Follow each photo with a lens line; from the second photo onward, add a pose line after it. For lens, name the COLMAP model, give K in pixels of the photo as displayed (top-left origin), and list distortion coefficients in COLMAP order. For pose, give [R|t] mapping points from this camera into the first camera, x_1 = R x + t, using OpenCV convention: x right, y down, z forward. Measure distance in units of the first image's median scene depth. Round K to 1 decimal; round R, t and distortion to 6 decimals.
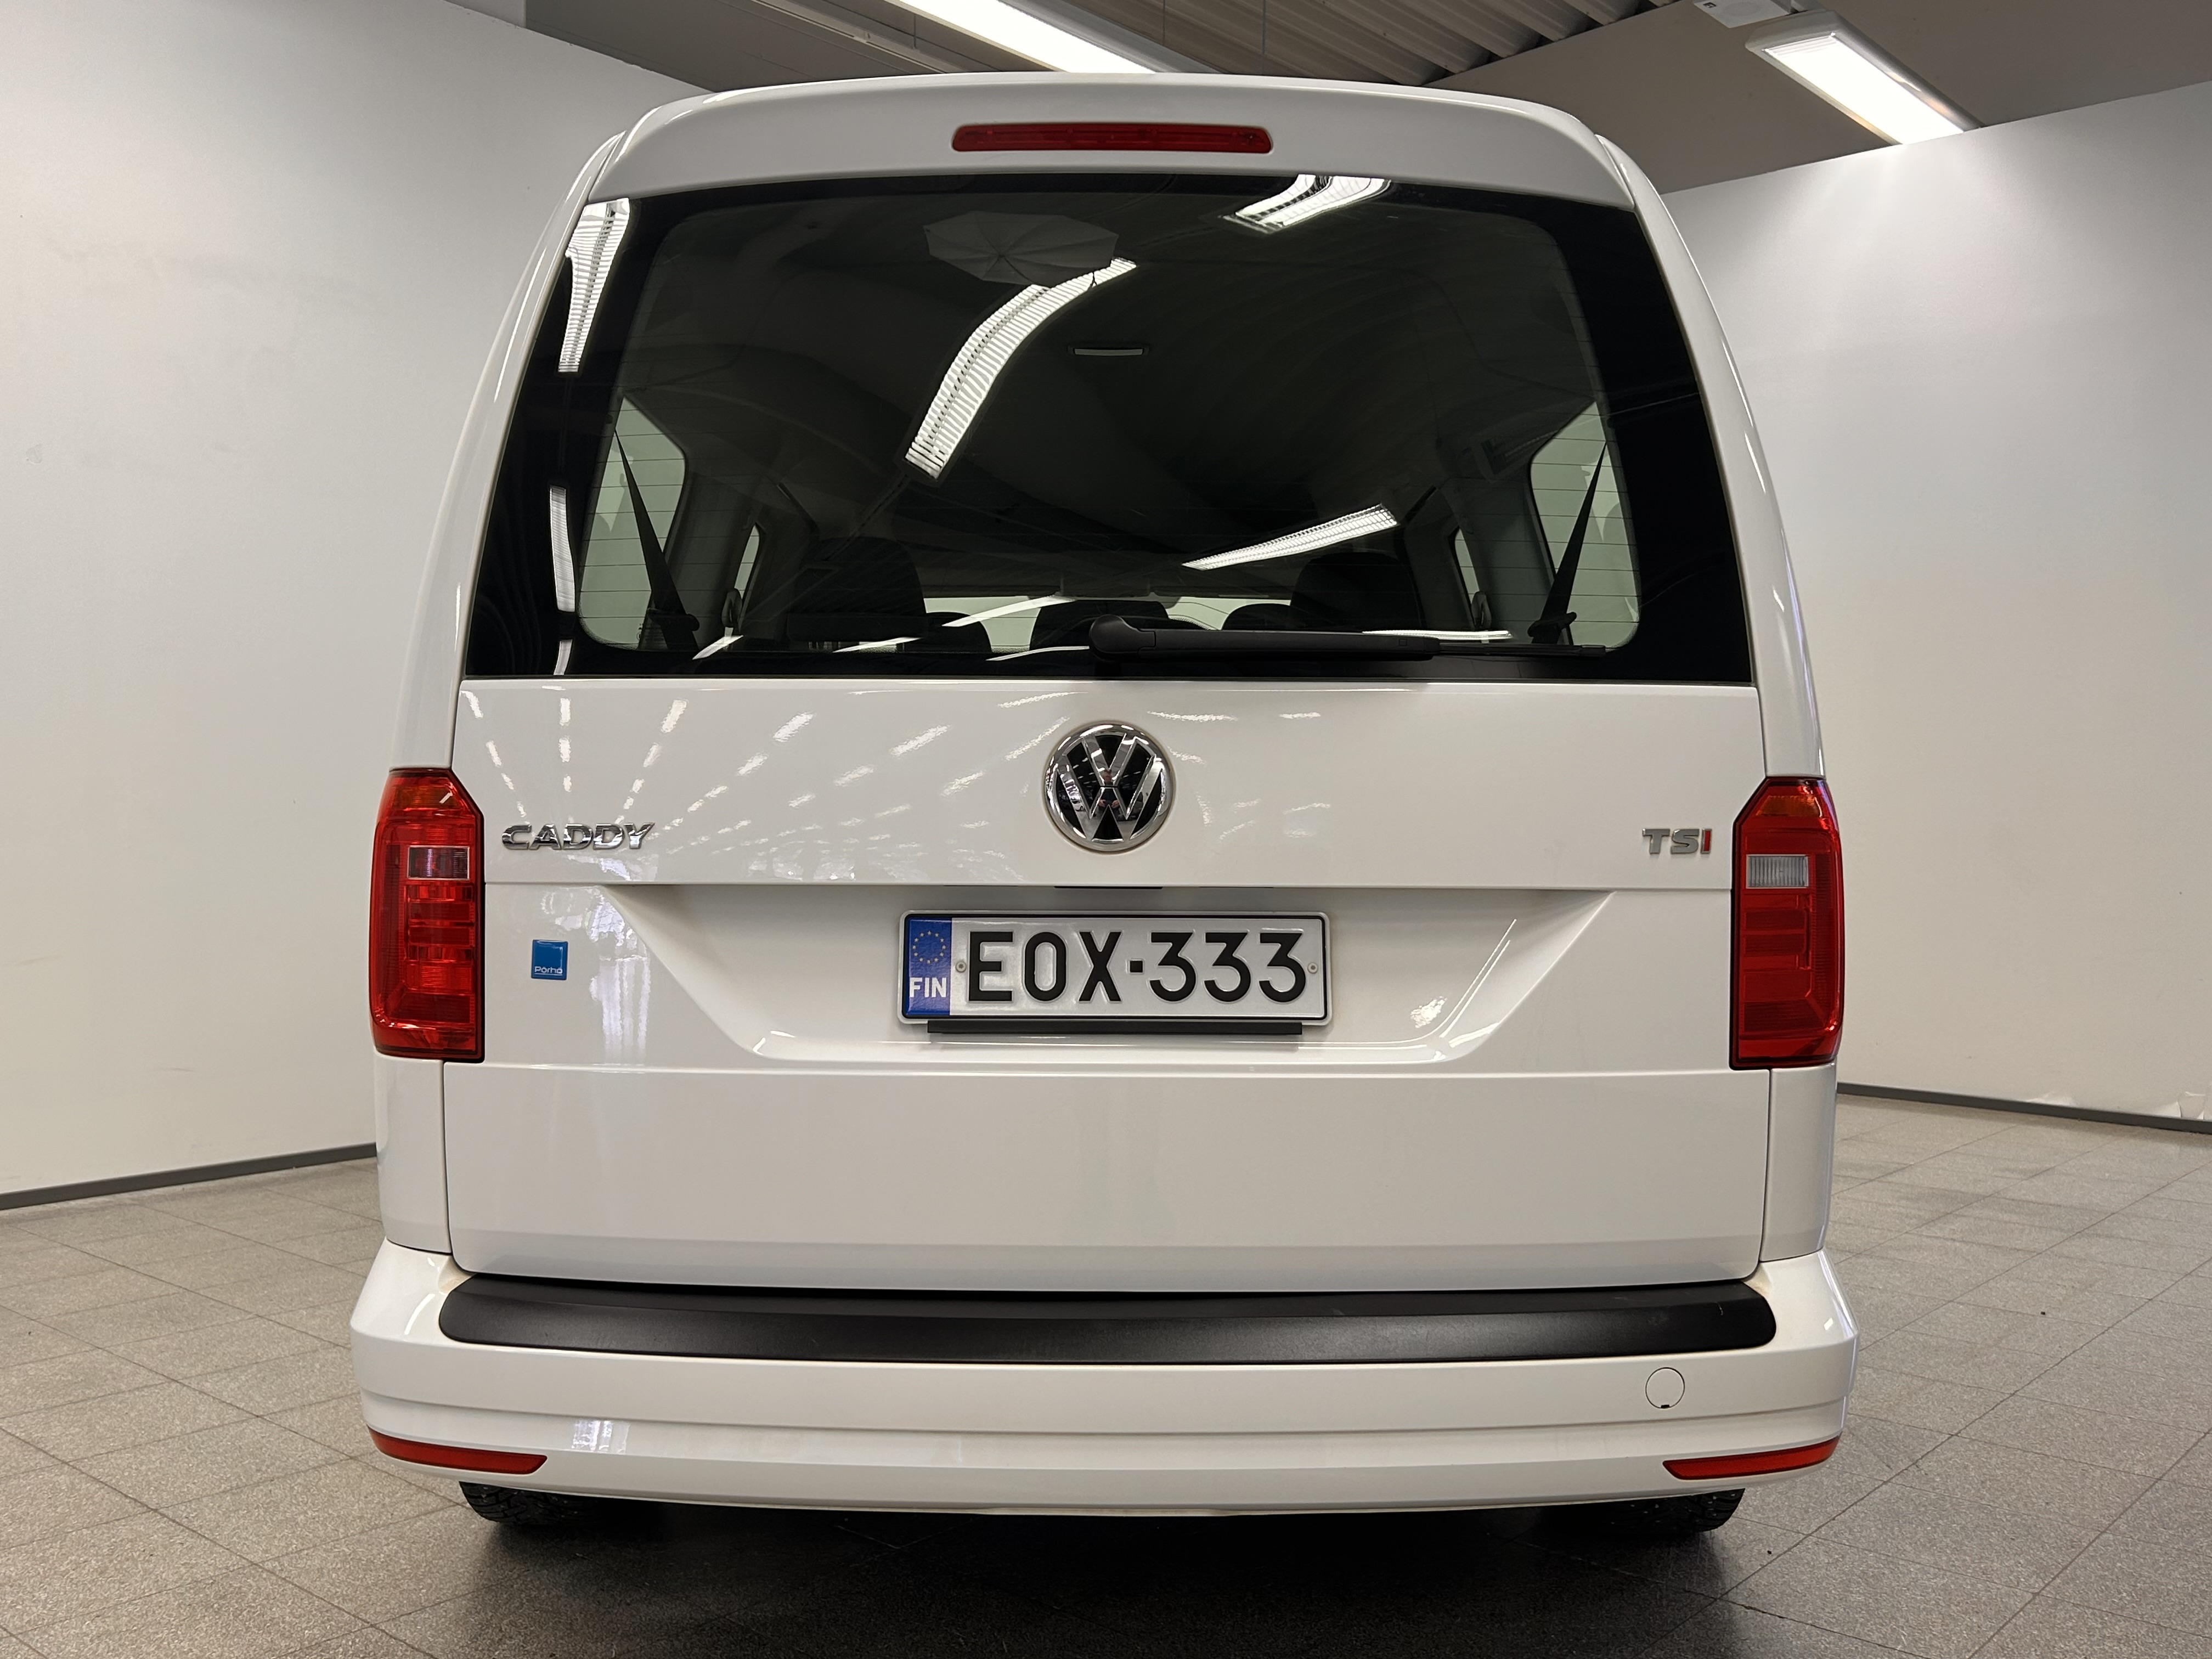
lens RADIAL K [[1977.8, 0, 1116.3], [0, 1977.8, 850.6], [0, 0, 1]] dist [0.076415, -0.098948]
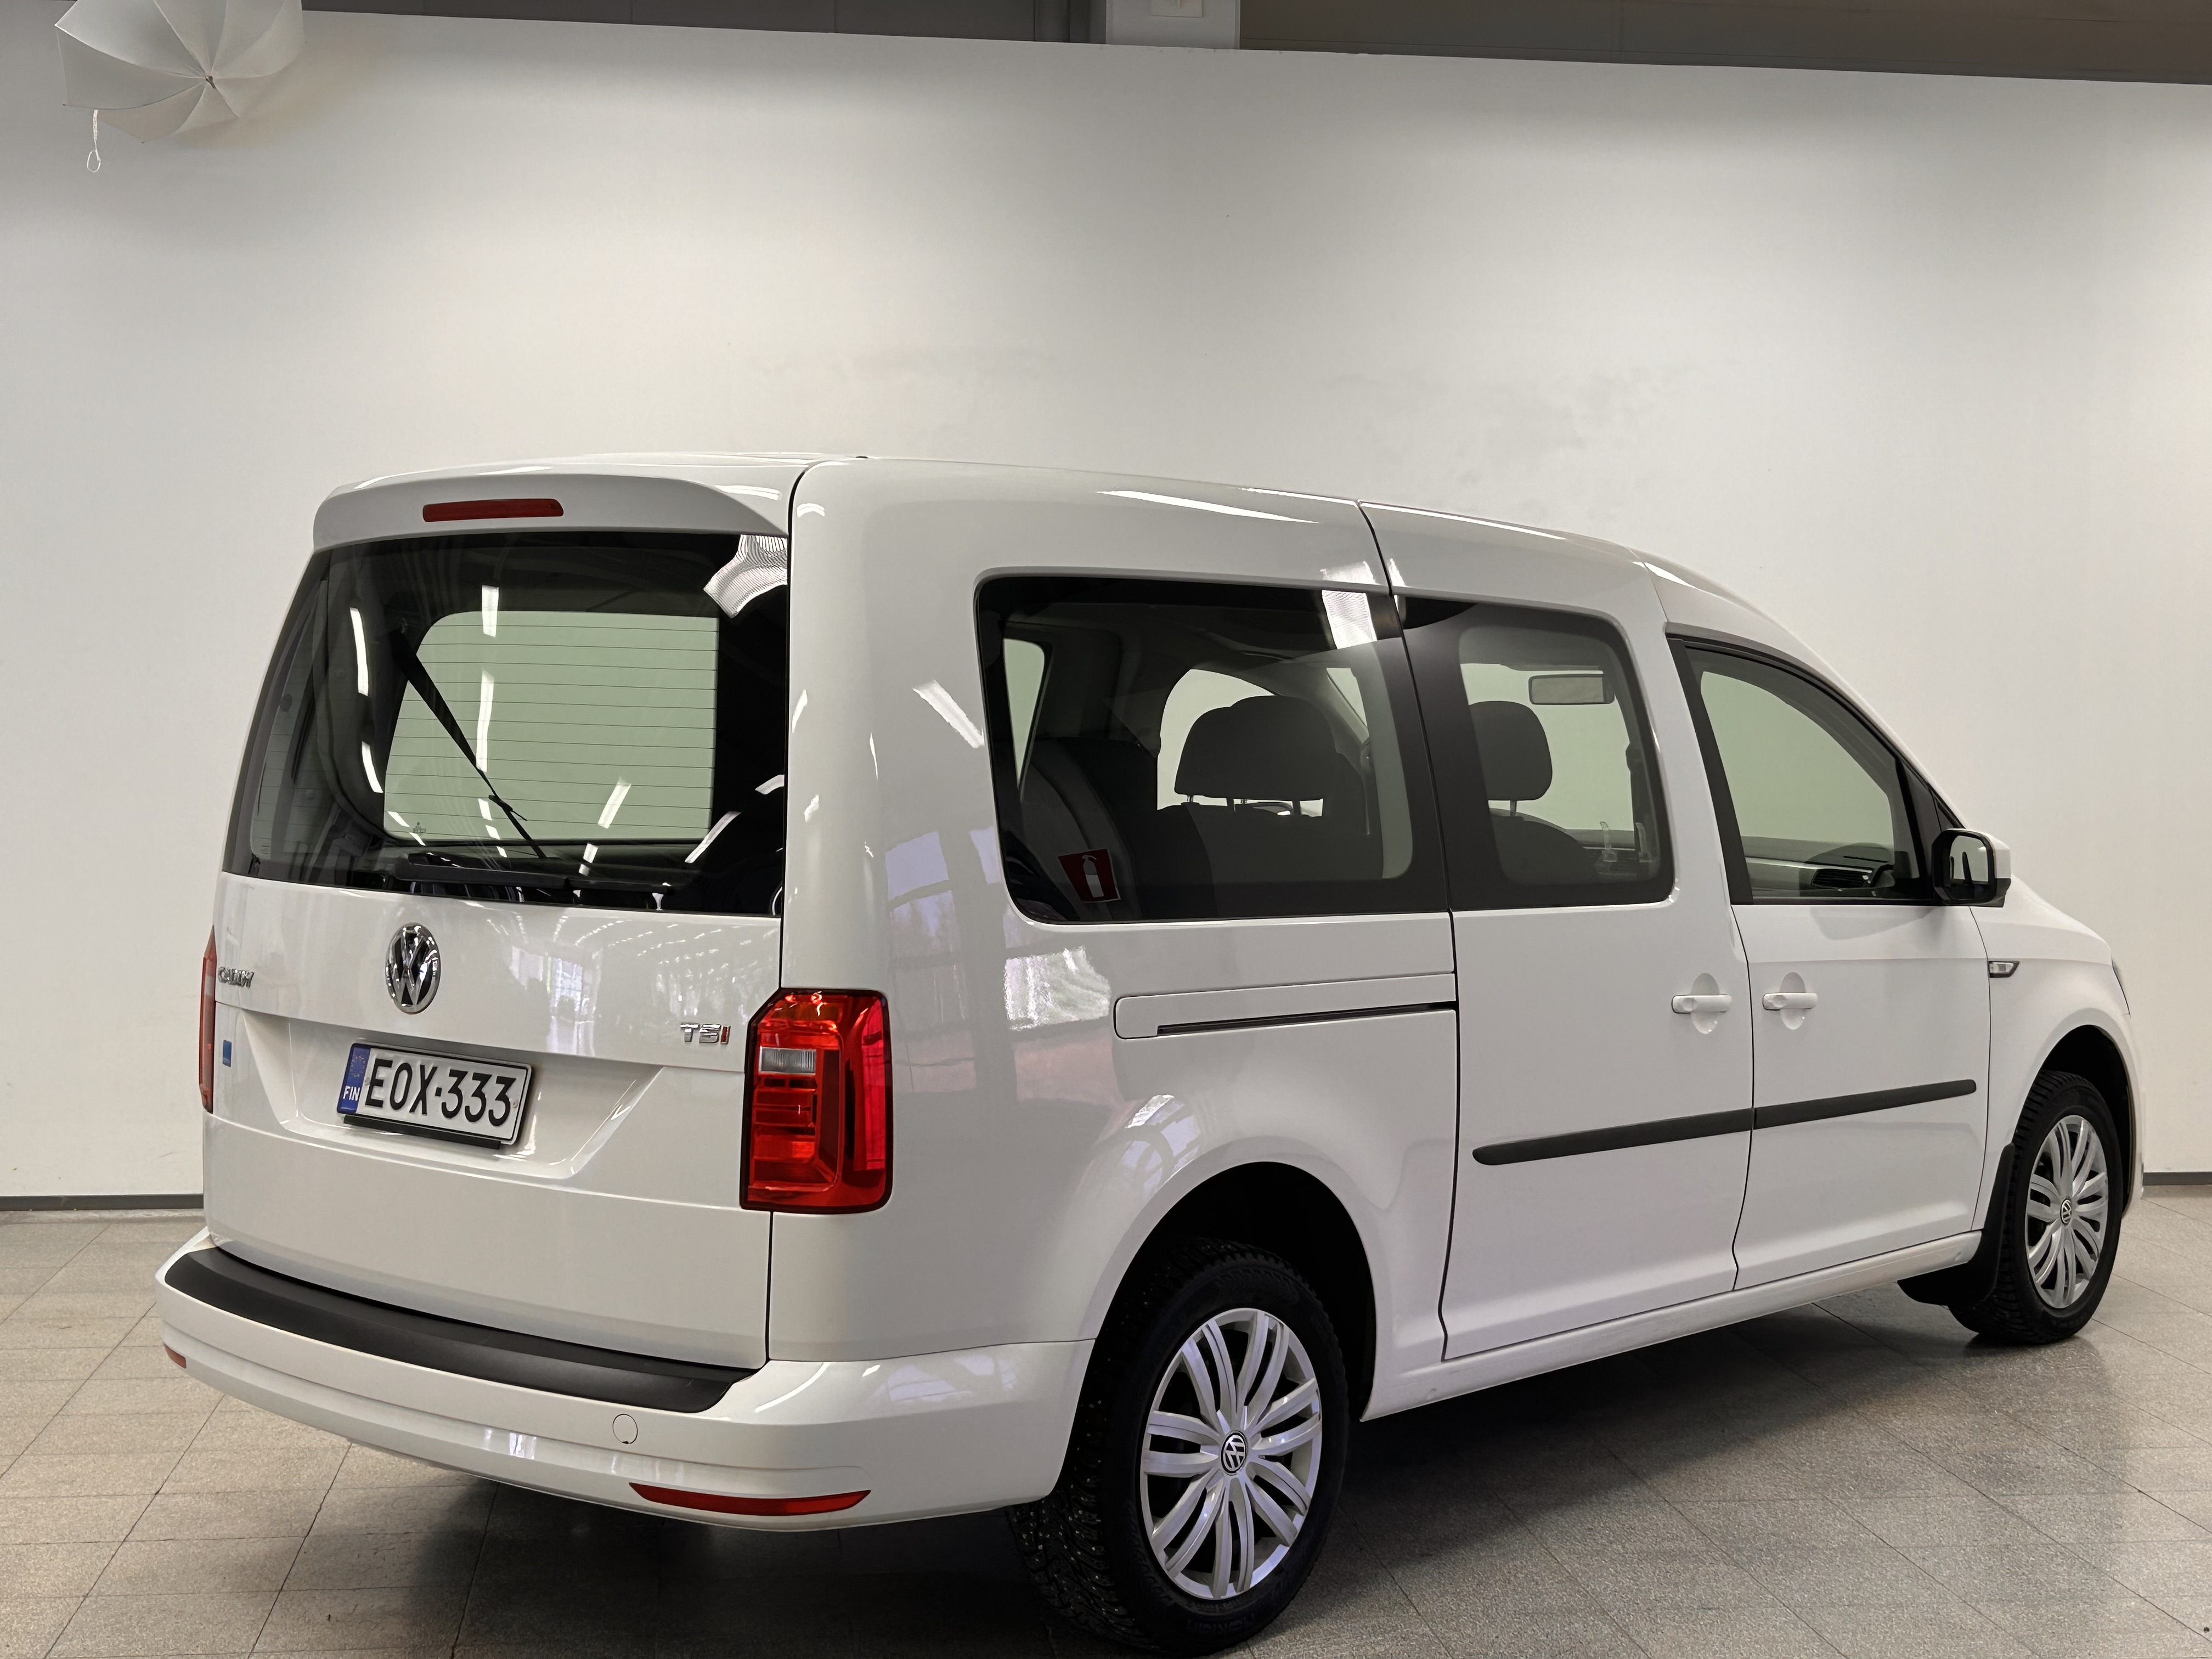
lens RADIAL K [[2905.5, 0, 1106.0], [0, 2905.5, 829.5], [0, 0, 1]] dist [0.031042, 0.074422]
pose [[0.758222, 0.031093, -0.651255, 1.766822], [-0.024542, 0.999515, 0.019147, -0.186896], [0.651535, 0.001465, 0.758618, -0.305377]]
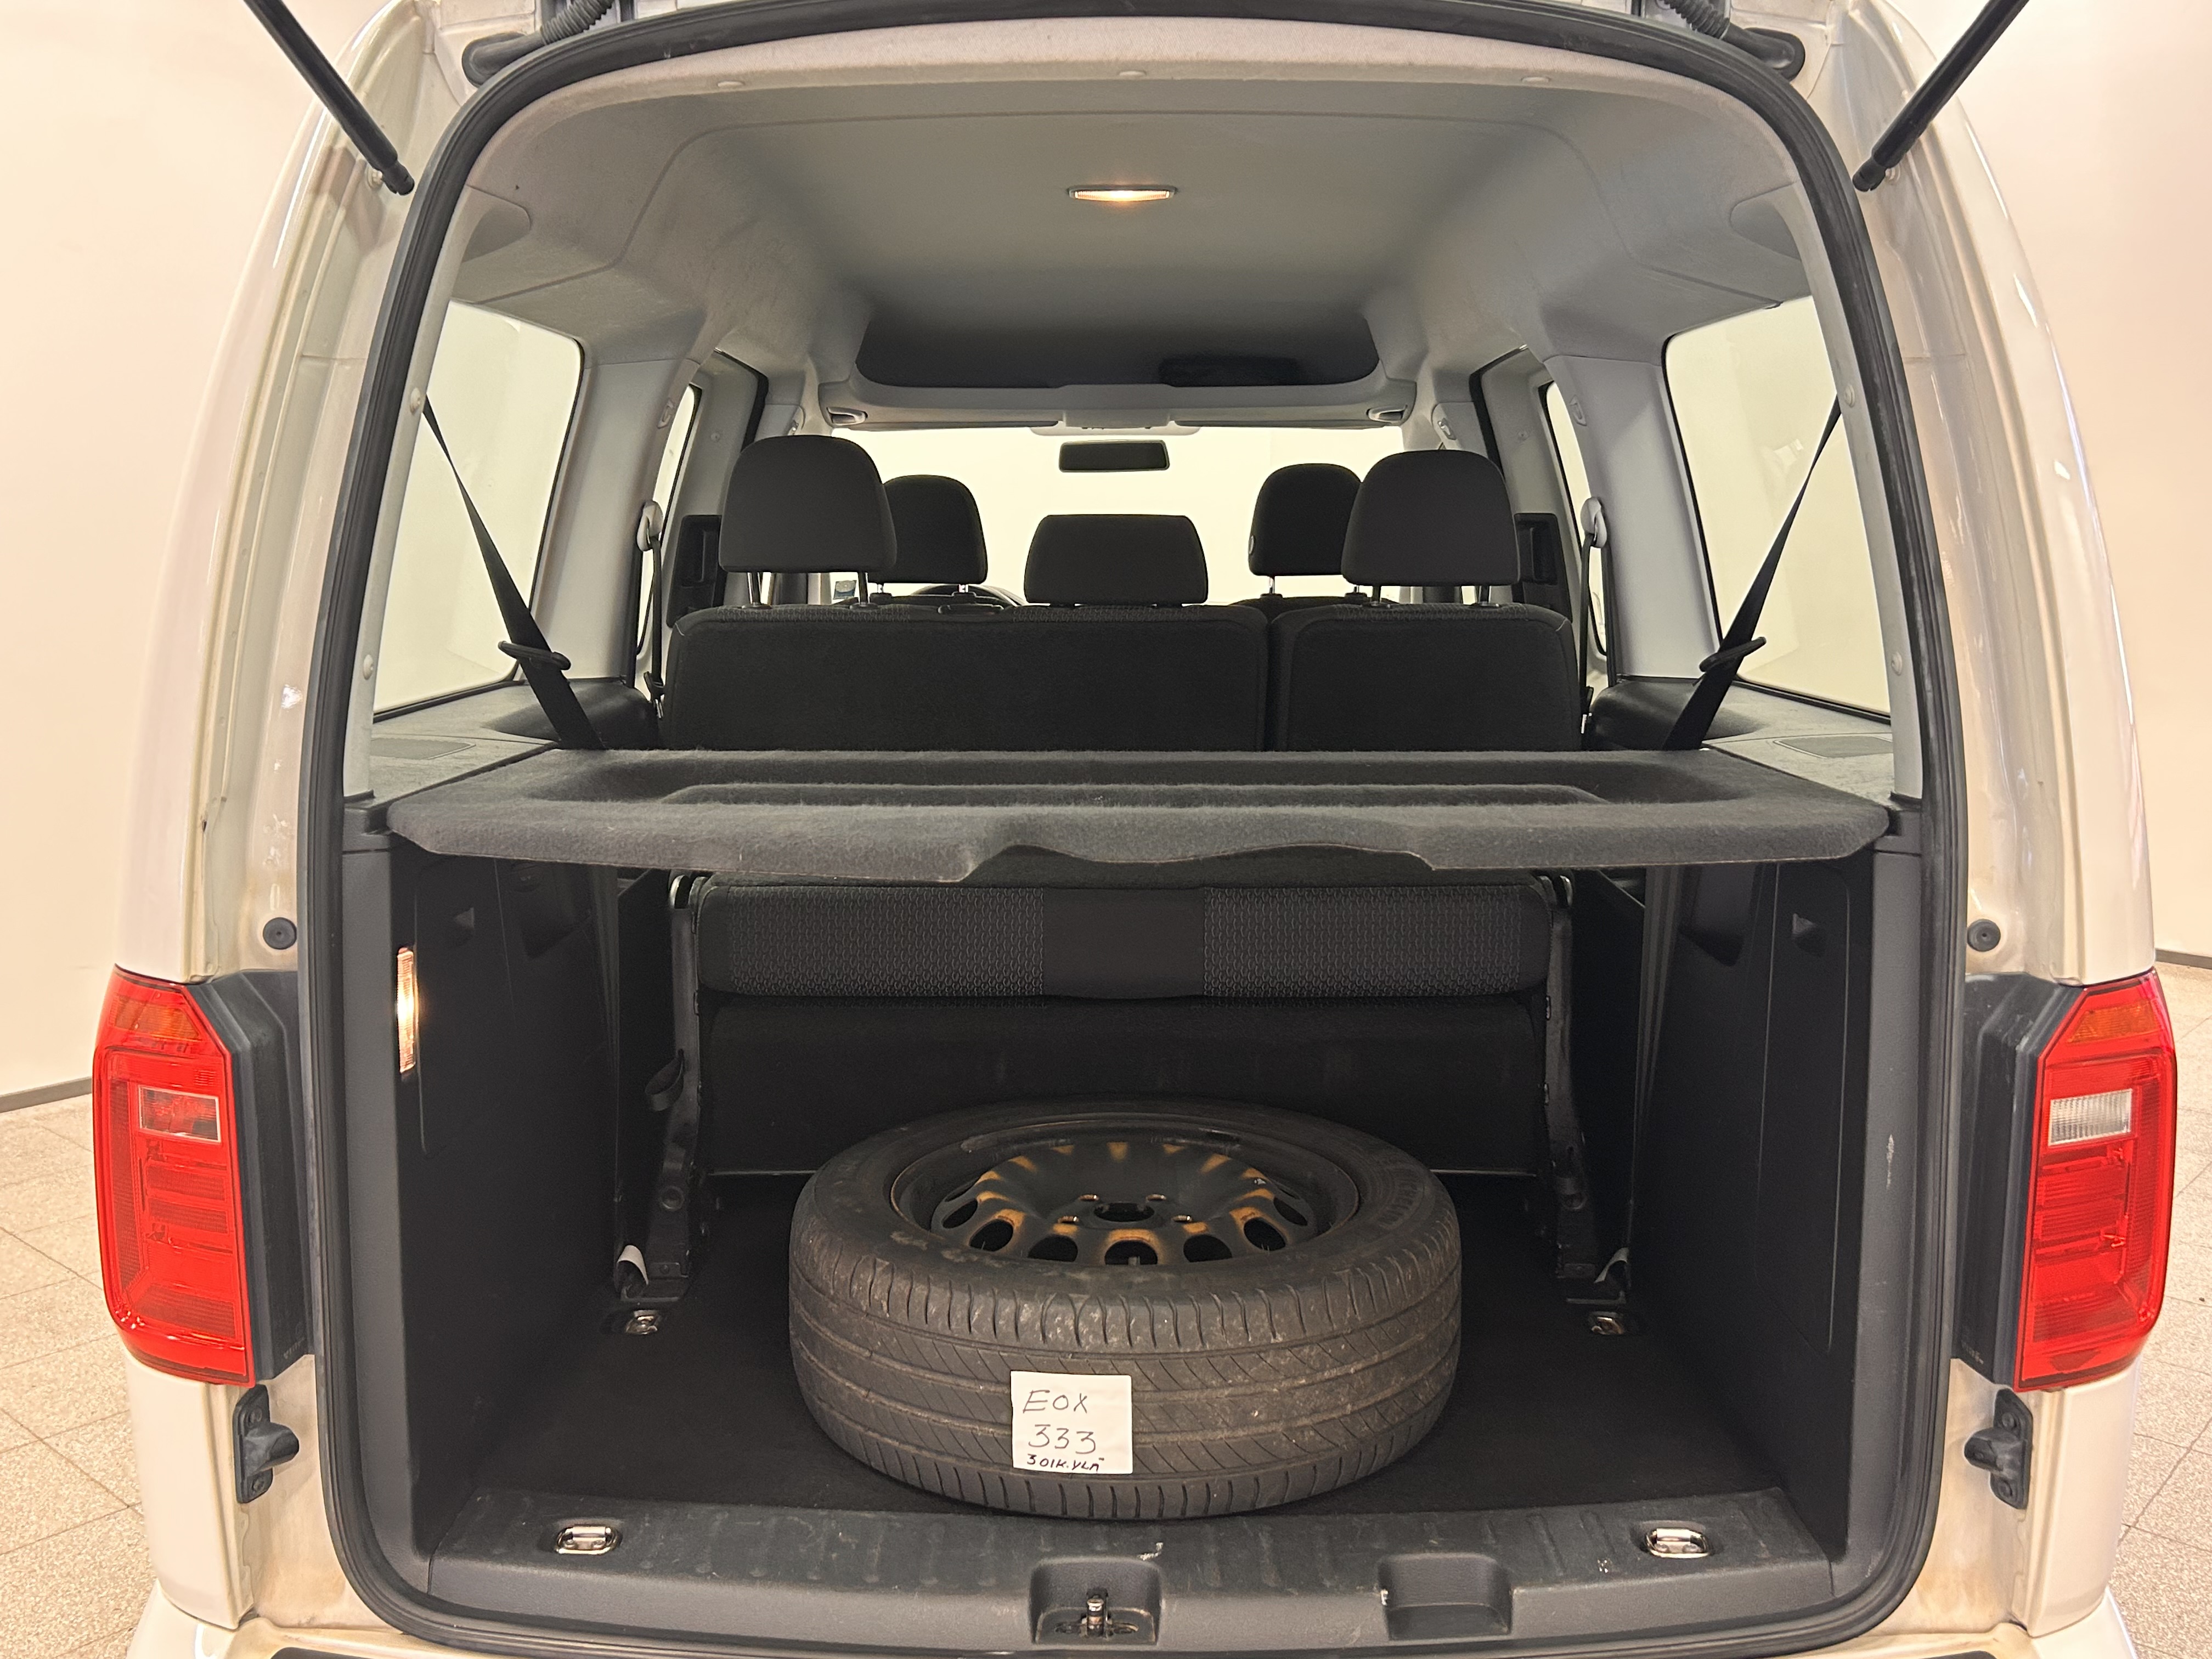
lens RADIAL K [[1977.8, 0, 1116.3], [0, 1977.8, 850.6], [0, 0, 1]] dist [0.076415, -0.098948]
pose [[0.999975, -0.003887, -0.005959, -0.004833], [0.004752, 0.988243, 0.152819, -0.197498], [0.005295, -0.152844, 0.988236, 0.331443]]
